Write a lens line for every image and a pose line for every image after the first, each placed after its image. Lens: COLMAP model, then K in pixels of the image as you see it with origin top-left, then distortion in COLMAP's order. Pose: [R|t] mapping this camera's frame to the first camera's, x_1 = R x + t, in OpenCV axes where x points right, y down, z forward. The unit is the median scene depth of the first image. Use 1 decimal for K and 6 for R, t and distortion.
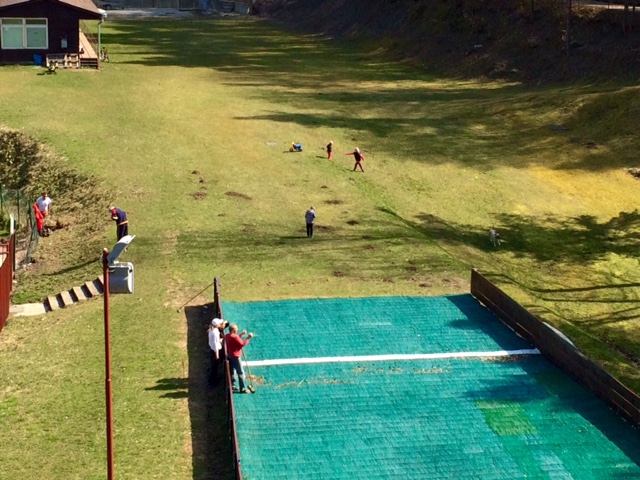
lens RADIAL K [[1341.3, 0, 320.4], [0, 1341.3, 239.8], [0, 0, 1]] dist [-0.099049, 0.000000]
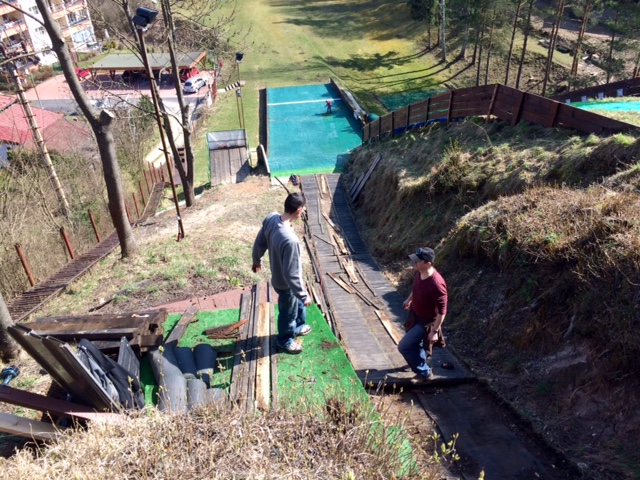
lens RADIAL K [[540.7, 0, 321.0], [0, 540.7, 240.3], [0, 0, 1]] dist [0.059524, -0.096799]
pose [[0.999535, -0.012126, -0.027970, 0.093806], [0.021315, 0.933926, 0.356830, -0.078166], [0.021795, -0.357261, 0.933750, -0.523199]]
